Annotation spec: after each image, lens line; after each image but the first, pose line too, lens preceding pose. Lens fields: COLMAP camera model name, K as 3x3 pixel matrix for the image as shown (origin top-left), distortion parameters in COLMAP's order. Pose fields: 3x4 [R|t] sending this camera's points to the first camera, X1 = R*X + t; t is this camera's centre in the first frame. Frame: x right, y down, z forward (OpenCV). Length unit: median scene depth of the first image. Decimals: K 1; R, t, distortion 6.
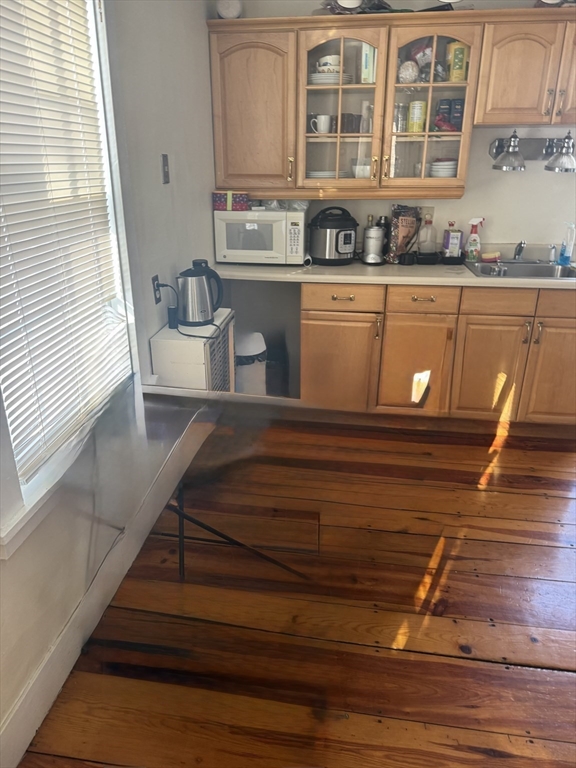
lens RADIAL K [[557.6, 0, 288.0], [0, 557.6, 384.0], [0, 0, 1]] dist [0.082921, -0.111226]
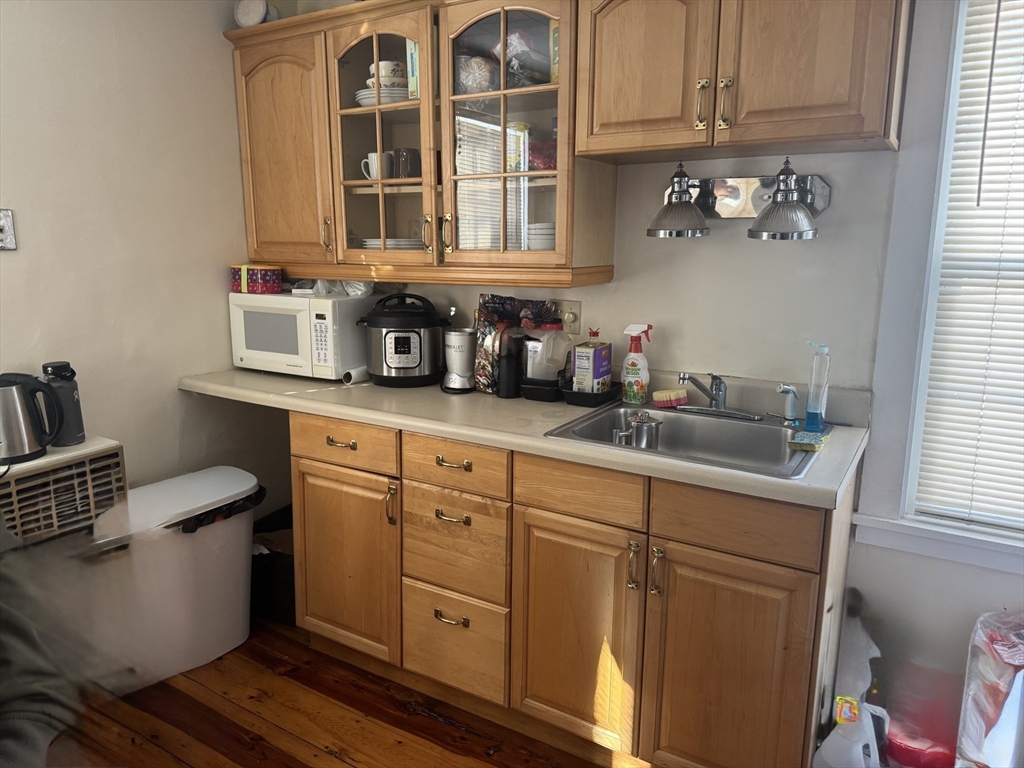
lens RADIAL K [[743.4, 0, 512.0], [0, 743.4, 384.0], [0, 0, 1]] dist [0.082921, -0.111226]
pose [[0.898755, 0.083782, -0.430372, 0.565832], [-0.161281, 0.975926, -0.146820, -0.125660], [0.407711, 0.201366, 0.890631, 0.365538]]
